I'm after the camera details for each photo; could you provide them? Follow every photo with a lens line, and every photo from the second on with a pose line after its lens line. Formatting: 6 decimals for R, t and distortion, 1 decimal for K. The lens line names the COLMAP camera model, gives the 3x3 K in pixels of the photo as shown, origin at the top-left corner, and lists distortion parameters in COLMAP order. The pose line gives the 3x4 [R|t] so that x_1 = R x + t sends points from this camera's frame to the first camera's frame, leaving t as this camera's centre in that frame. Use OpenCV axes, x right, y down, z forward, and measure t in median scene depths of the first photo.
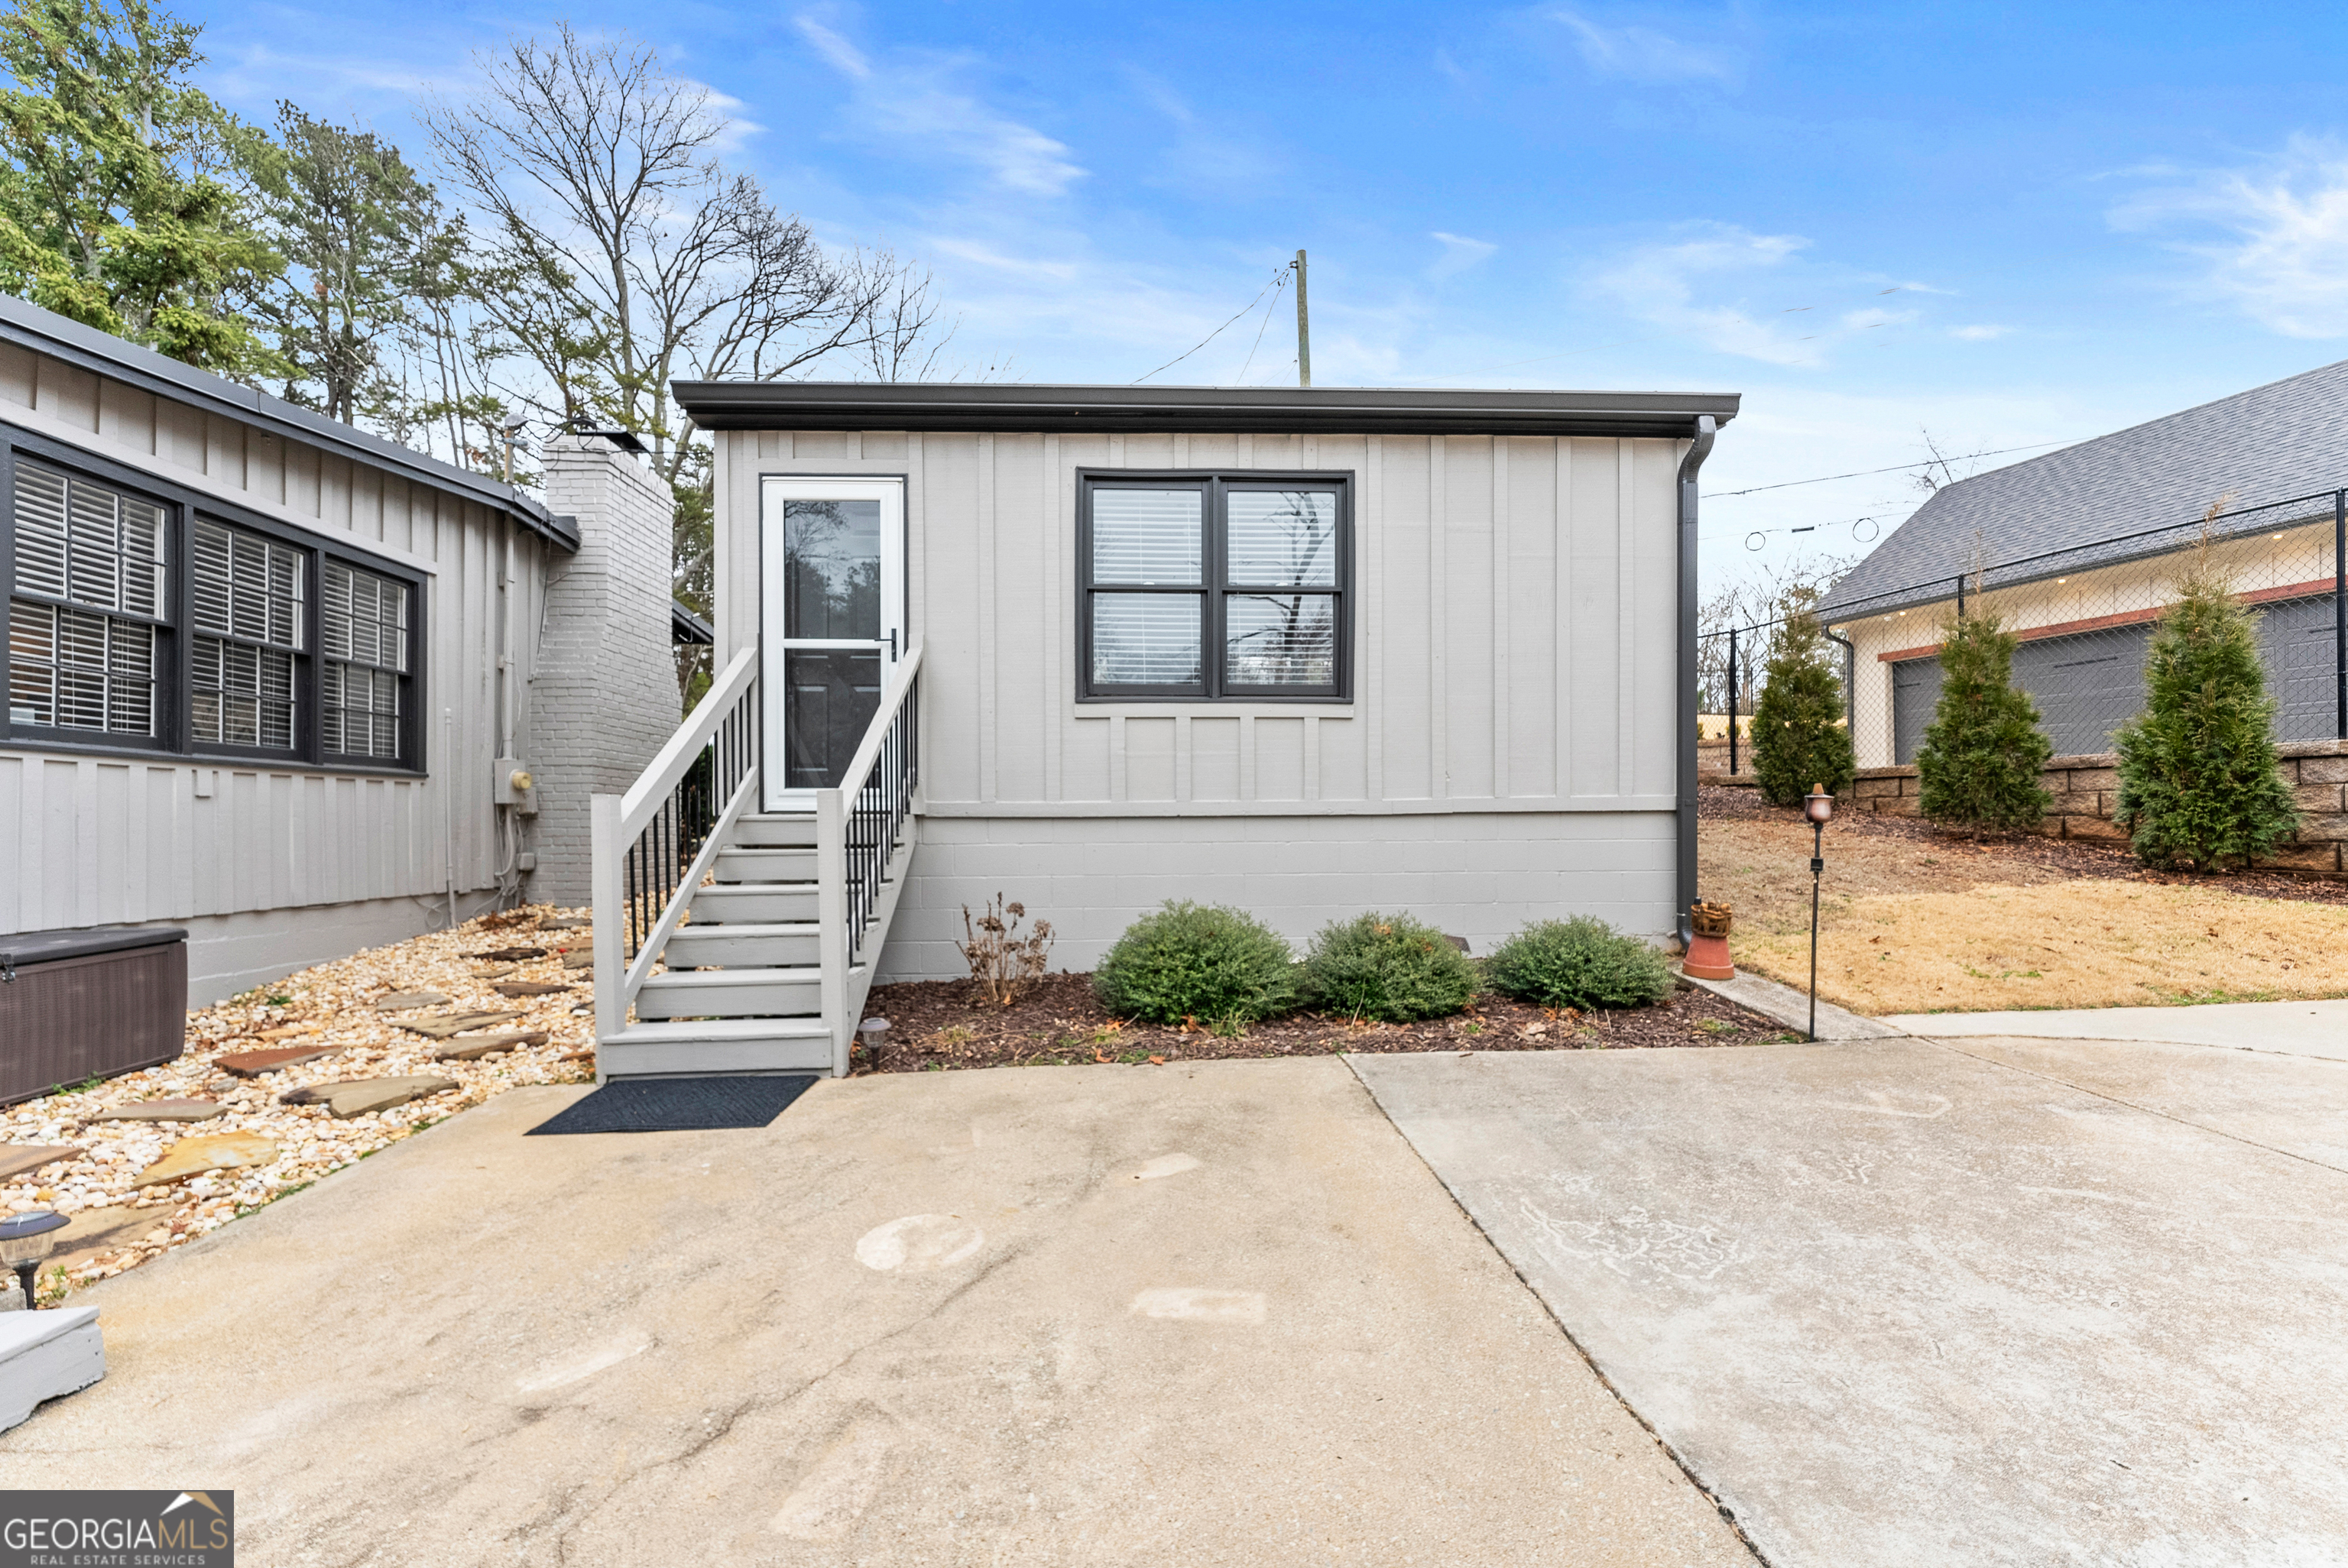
lens RADIAL K [[957.6, 0, 1177.9], [0, 957.6, 817.7], [0, 0, 1]] dist [0.000580, -0.000253]
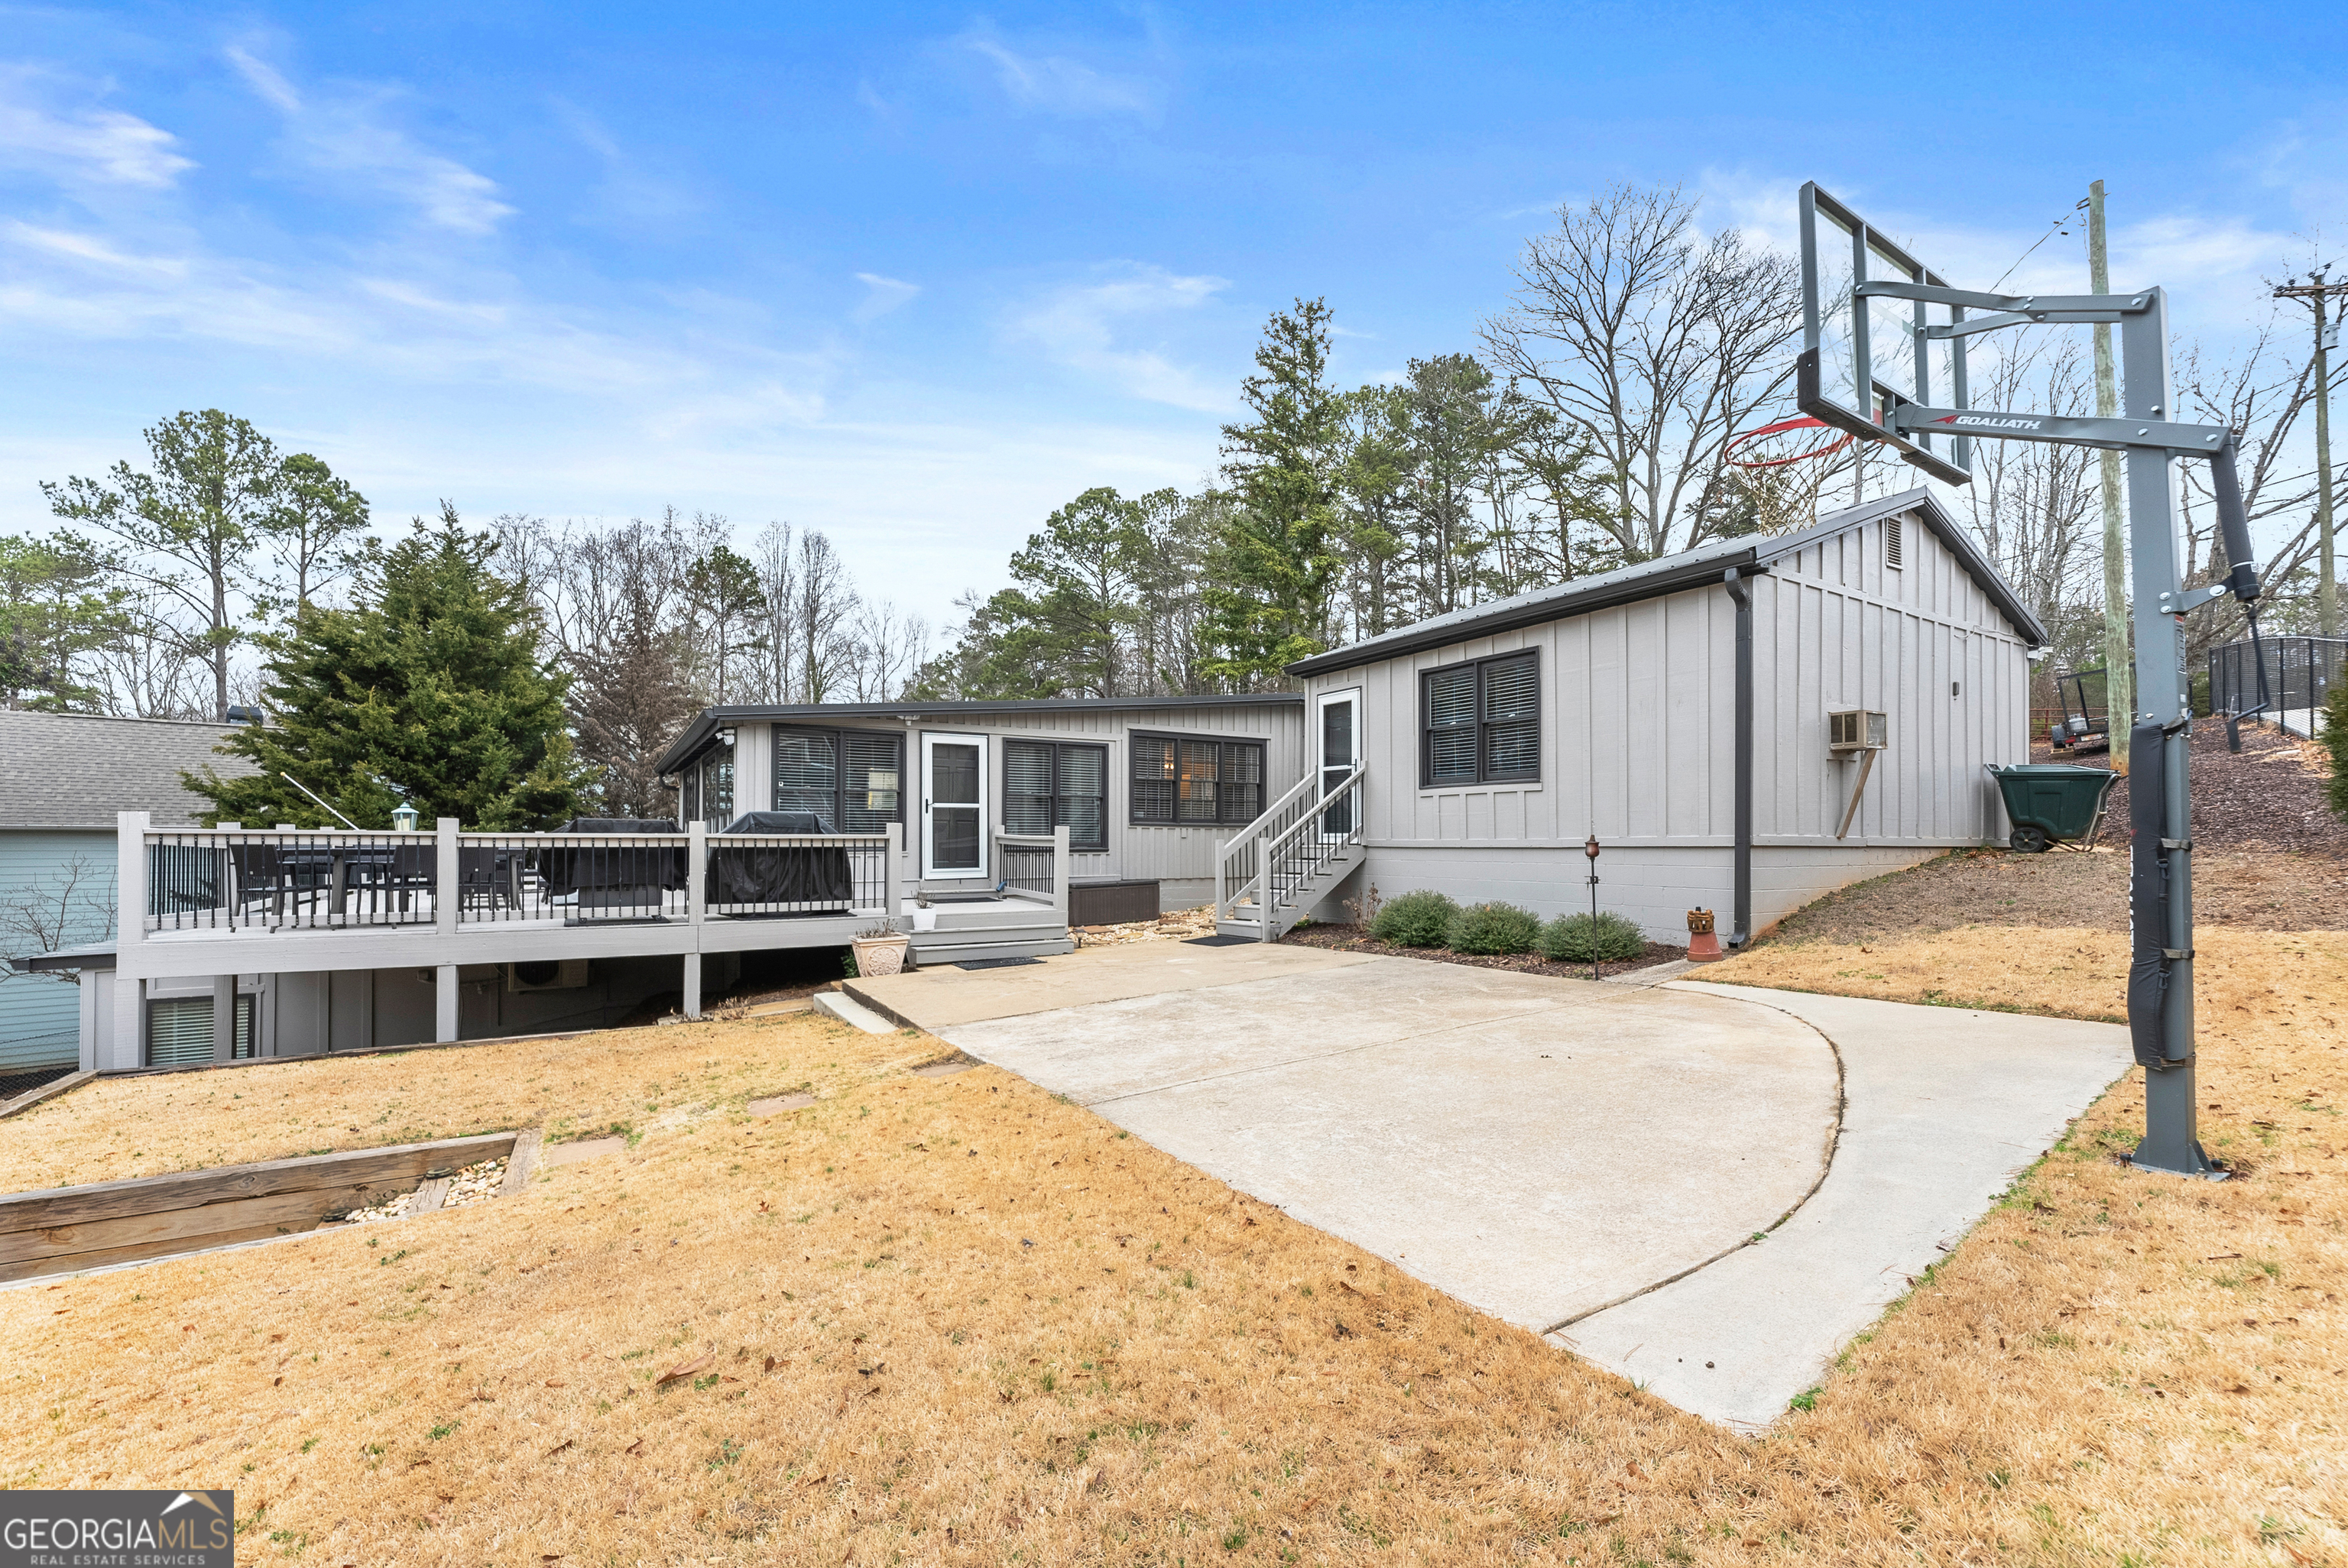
lens RADIAL K [[945.1, 0, 1174.2], [0, 945.1, 832.6], [0, 0, 1]] dist [0.018648, 0.000139]
pose [[0.488140, -0.002155, -0.872763, 1.351940], [0.002212, 0.999997, -0.001232, -0.030480], [0.872763, -0.001329, 0.488143, -0.392364]]
